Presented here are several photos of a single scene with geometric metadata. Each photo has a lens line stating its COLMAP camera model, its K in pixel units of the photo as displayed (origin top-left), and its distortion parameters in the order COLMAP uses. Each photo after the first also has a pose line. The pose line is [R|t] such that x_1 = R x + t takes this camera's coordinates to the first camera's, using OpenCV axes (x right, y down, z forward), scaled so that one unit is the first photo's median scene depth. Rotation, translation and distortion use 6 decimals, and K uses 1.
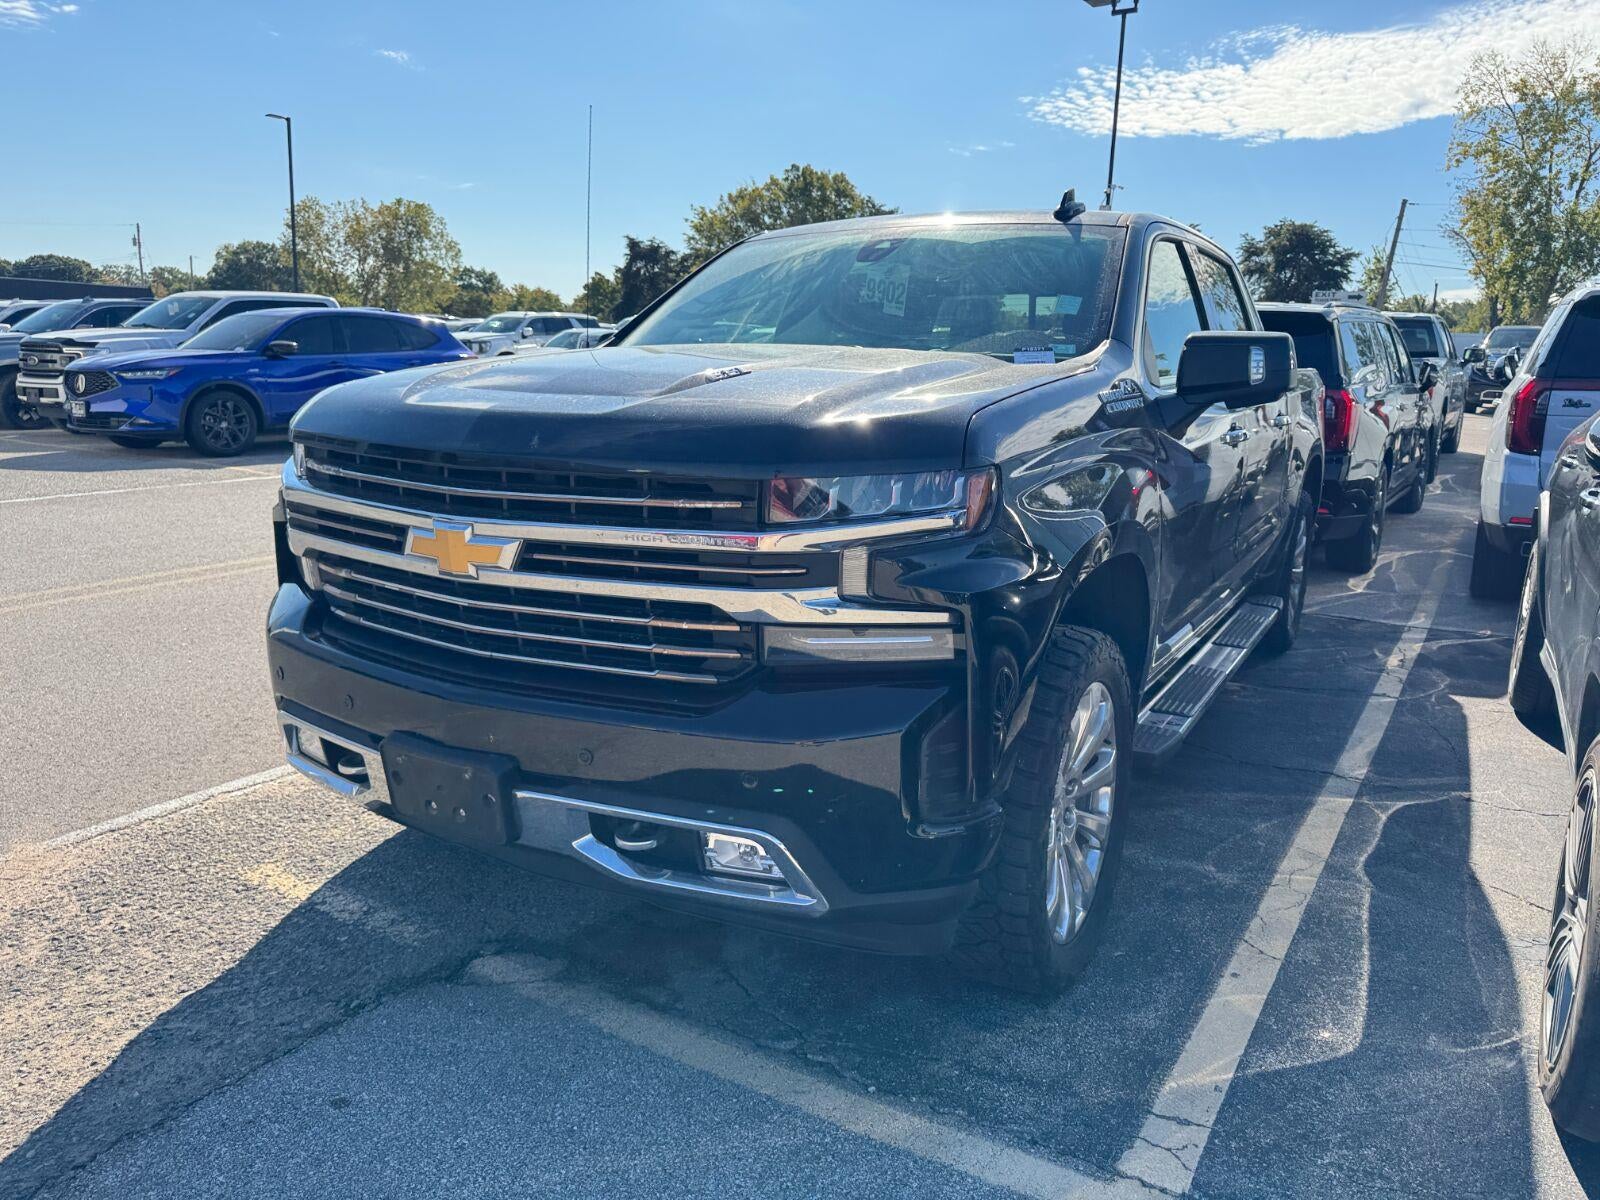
lens RADIAL K [[1129.3, 0, 880.1], [0, 1129.3, 608.4], [0, 0, 1]] dist [0.013764, -0.021990]
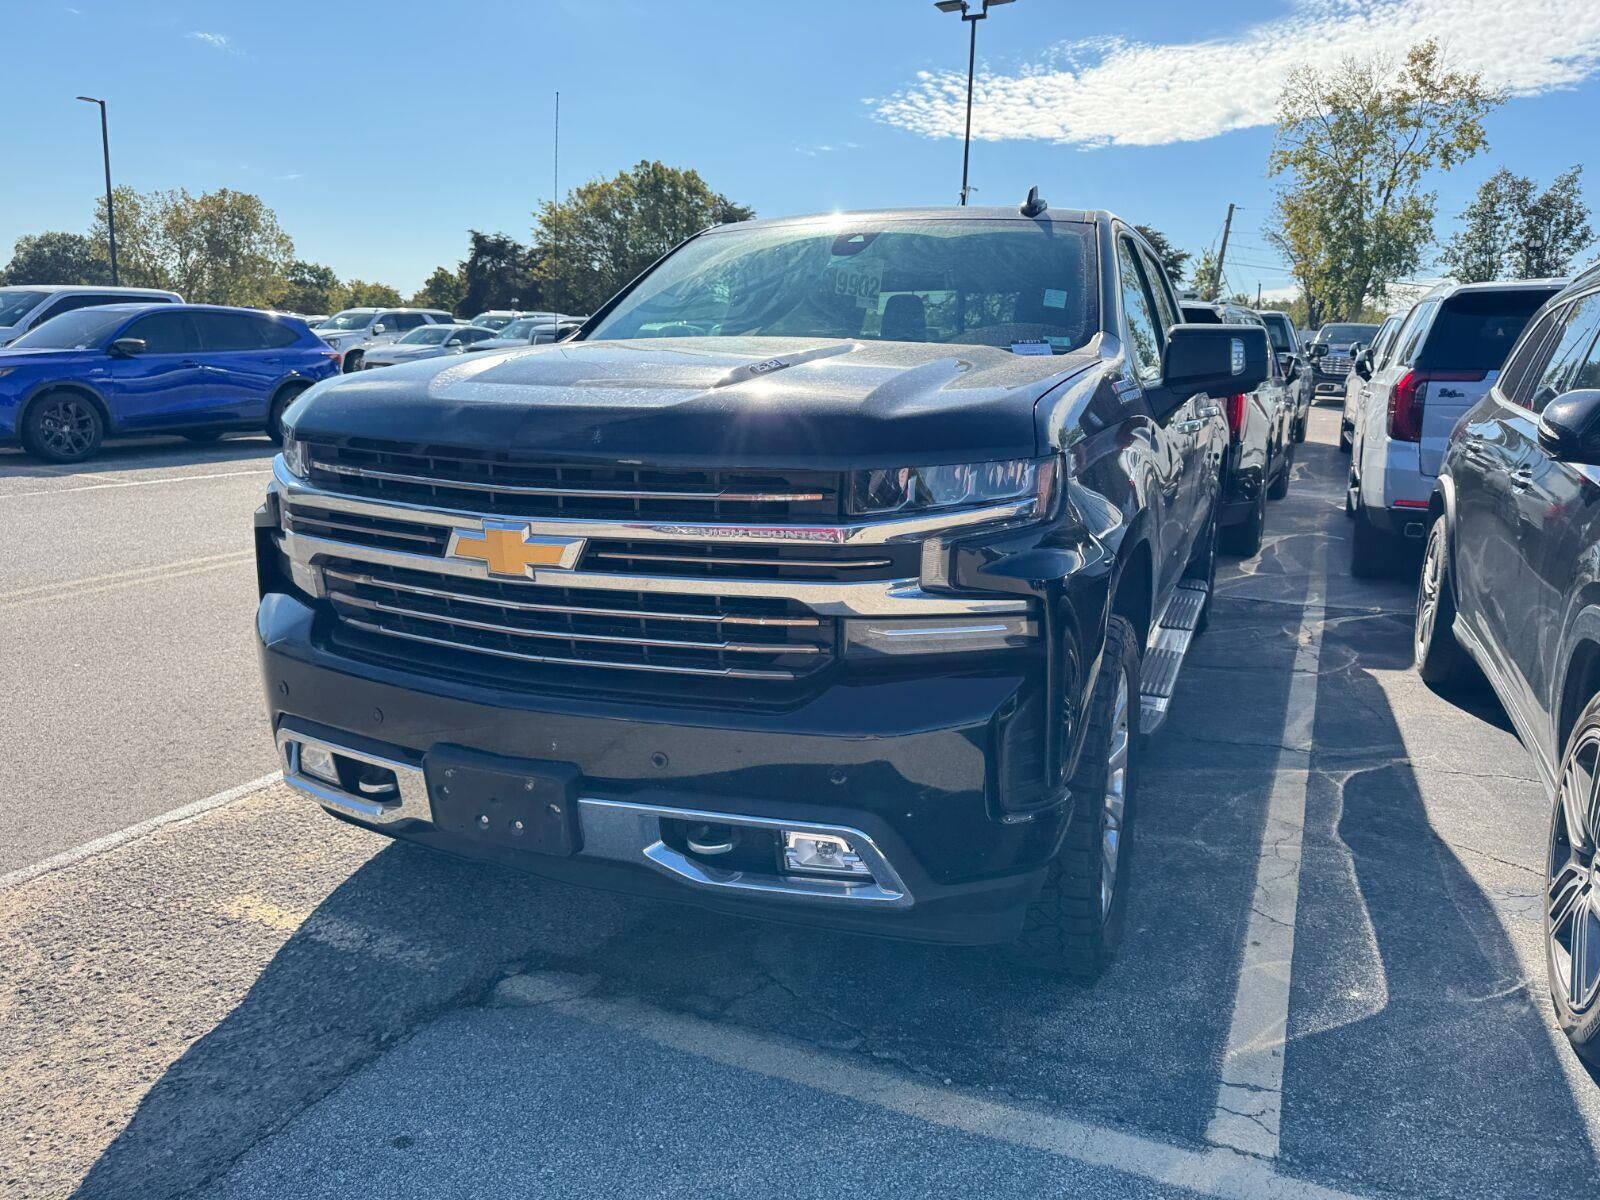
lens RADIAL K [[1122.1, 0, 872.9], [0, 1122.1, 596.8], [0, 0, 1]] dist [0.008149, -0.016795]
pose [[0.992076, -0.029709, 0.122076, -0.078218], [0.030418, 0.999529, -0.003943, -0.000272], [-0.121902, 0.007625, 0.992513, 0.009234]]
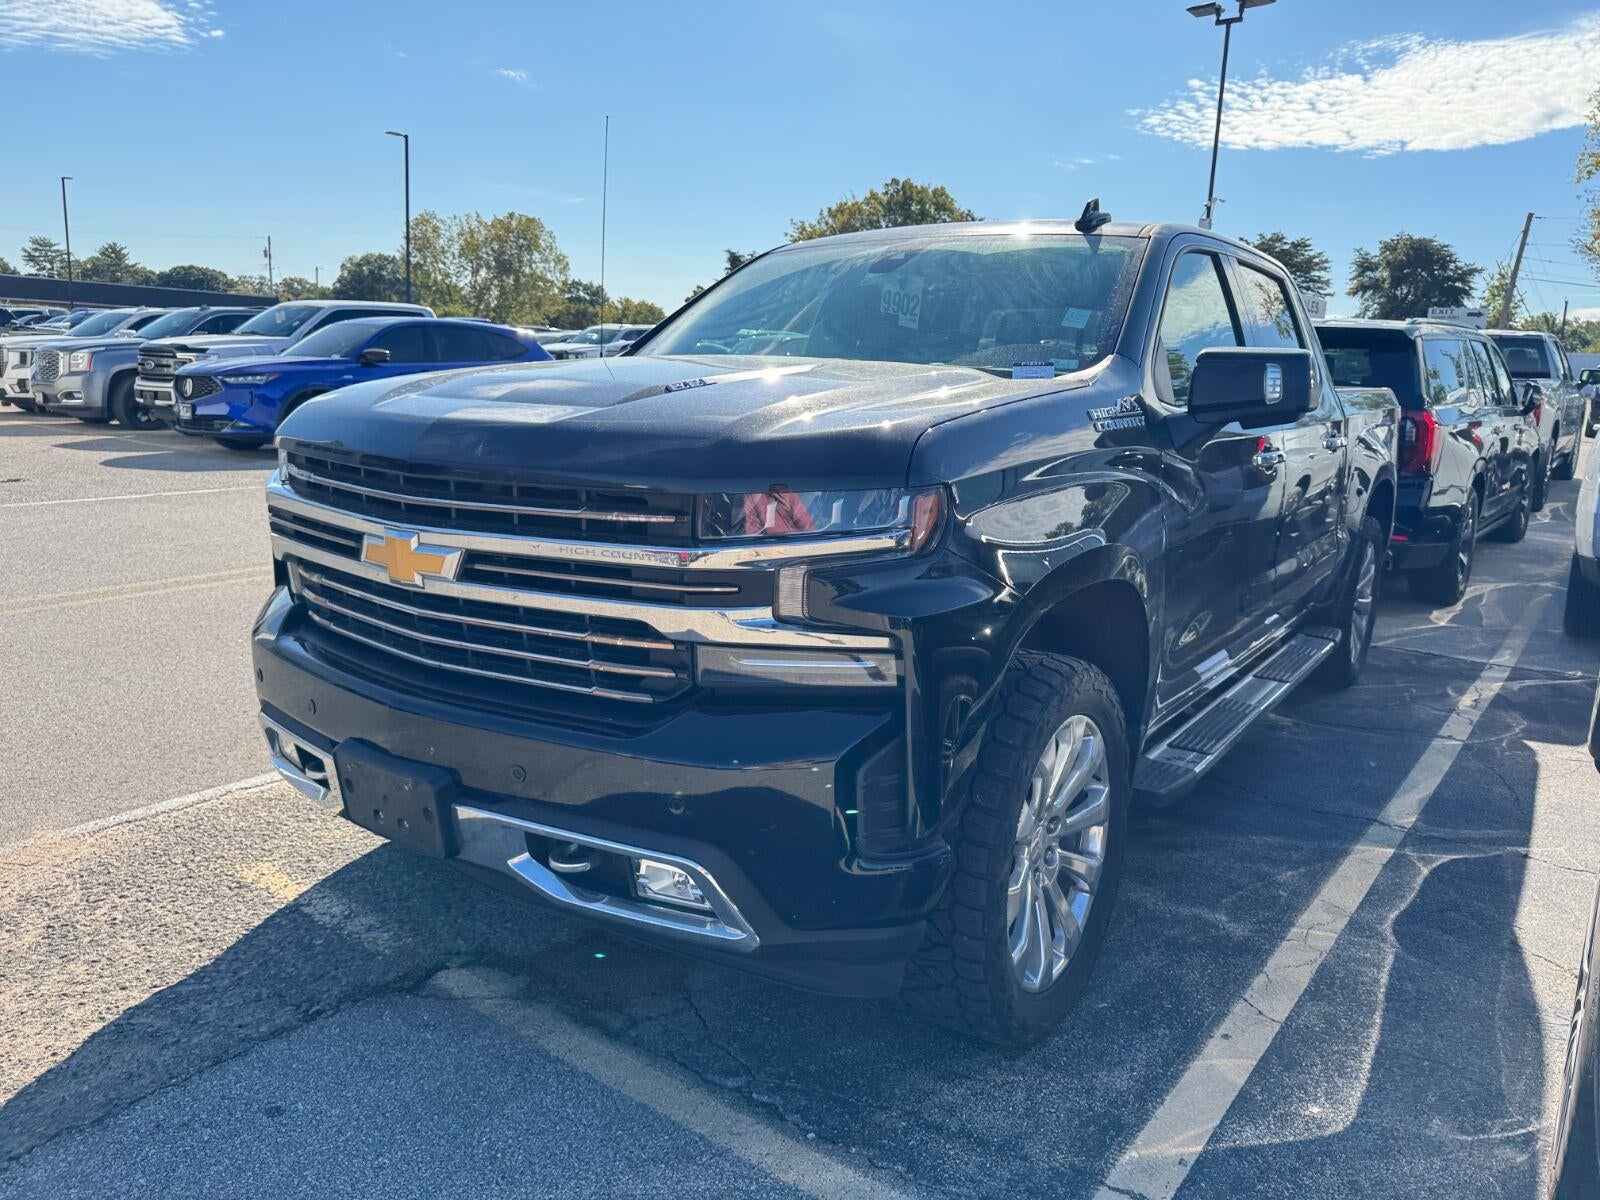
lens RADIAL K [[1136.3, 0, 868.0], [0, 1136.3, 602.9], [0, 0, 1]] dist [0.006745, -0.015844]
pose [[0.995316, 0.029926, -0.091932, 0.049489], [-0.031470, 0.999386, -0.015395, -0.004495], [0.091415, 0.018216, 0.995646, 0.018512]]
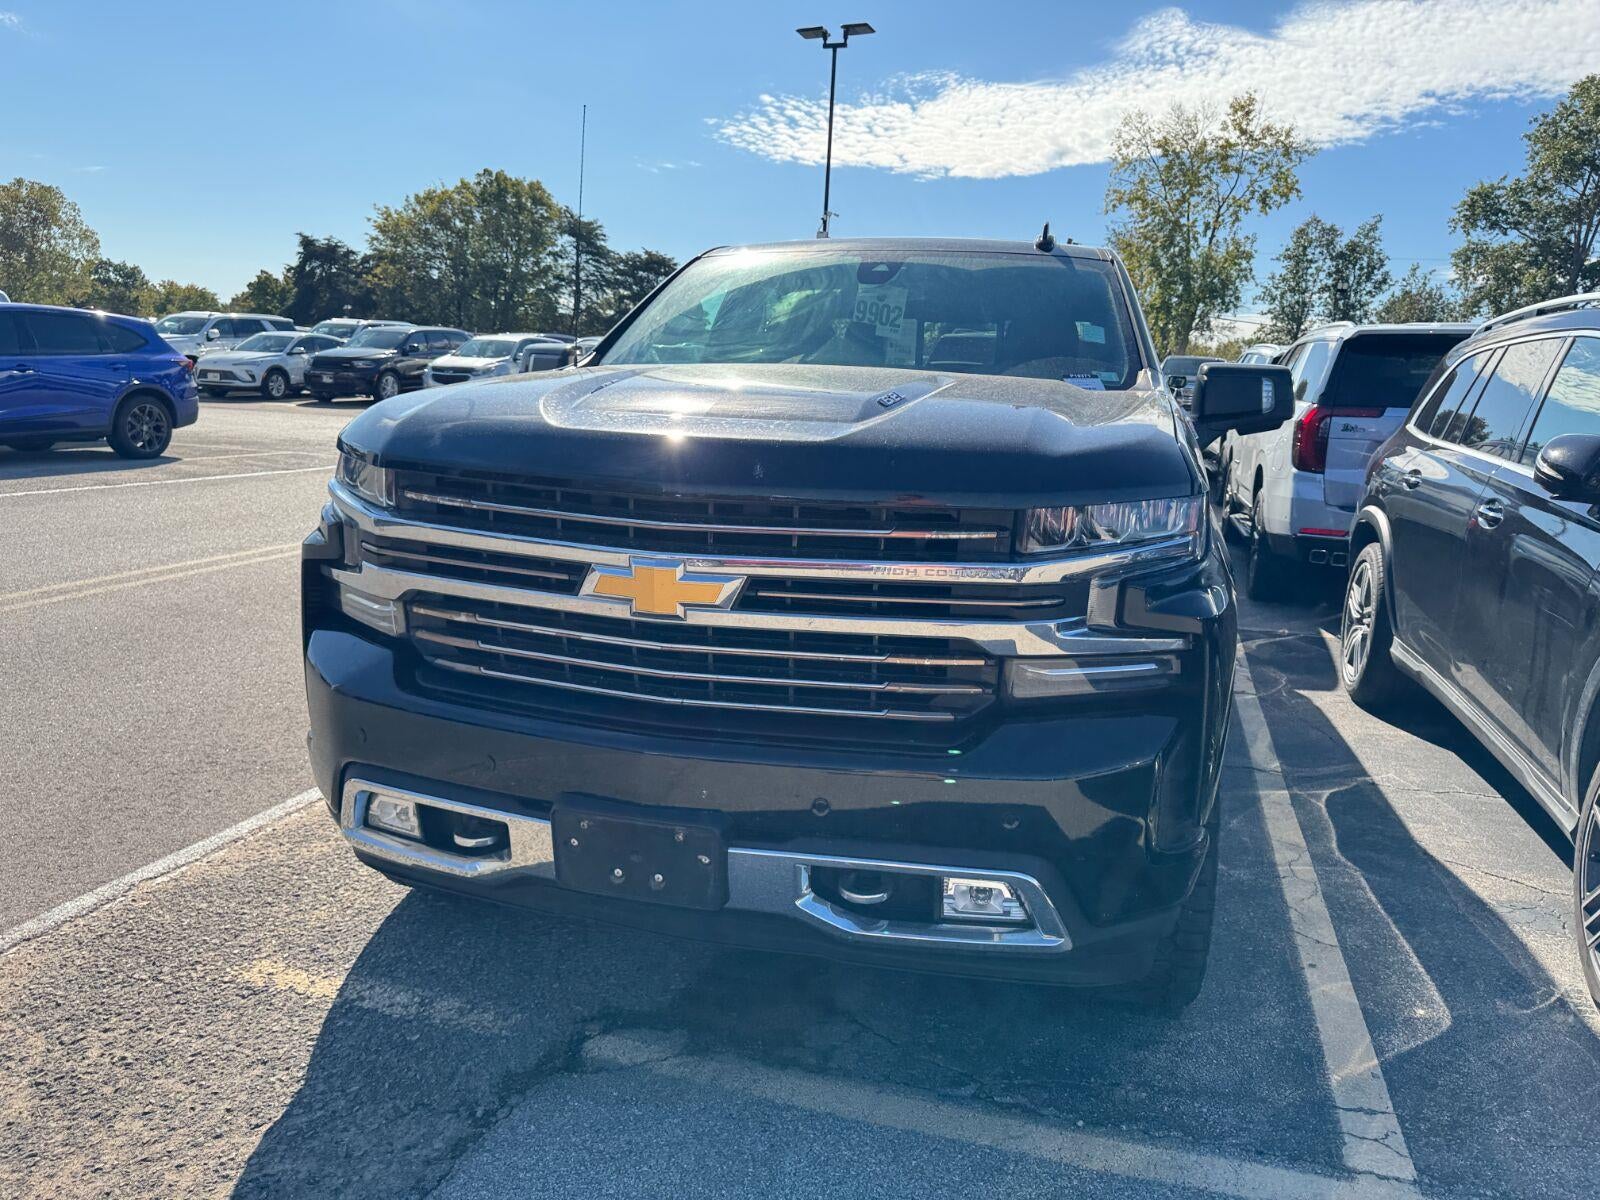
lens RADIAL K [[1118.3, 0, 856.6], [0, 1118.3, 594.2], [0, 0, 1]] dist [0.009309, -0.015902]
pose [[0.967733, -0.027921, 0.250428, -0.184685], [0.033581, 0.999267, -0.018358, -0.010975], [-0.249732, 0.026175, 0.967961, 0.039225]]
